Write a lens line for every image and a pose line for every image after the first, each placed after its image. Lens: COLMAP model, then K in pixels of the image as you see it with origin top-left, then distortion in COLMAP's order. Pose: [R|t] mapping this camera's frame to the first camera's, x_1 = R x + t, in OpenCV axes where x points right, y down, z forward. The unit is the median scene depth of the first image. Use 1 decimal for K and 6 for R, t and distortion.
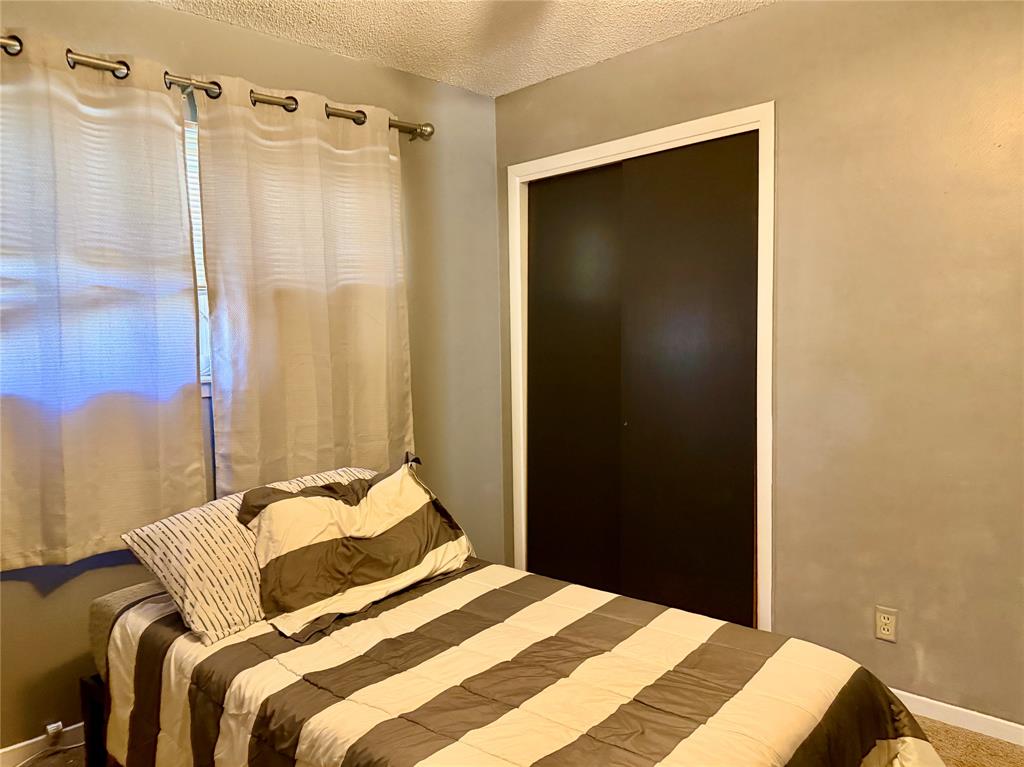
lens RADIAL K [[736.9, 0, 512.0], [0, 736.9, 383.5], [0, 0, 1]] dist [0.079747, -0.103813]
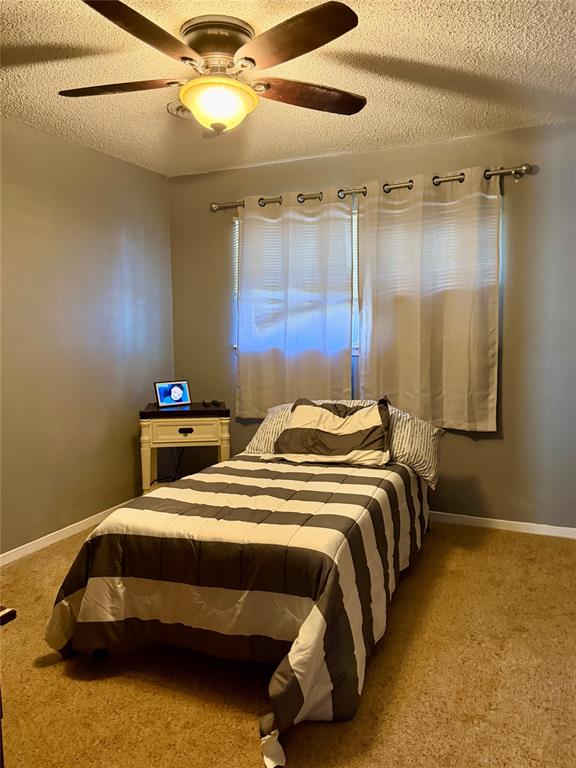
lens RADIAL K [[552.7, 0, 288.0], [0, 552.7, 384.0], [0, 0, 1]] dist [0.079747, -0.103813]
pose [[0.370533, 0.117410, -0.921369, 0.865230], [-0.059858, 0.992935, 0.102457, -0.045510], [0.926889, 0.017188, 0.374943, 0.304984]]
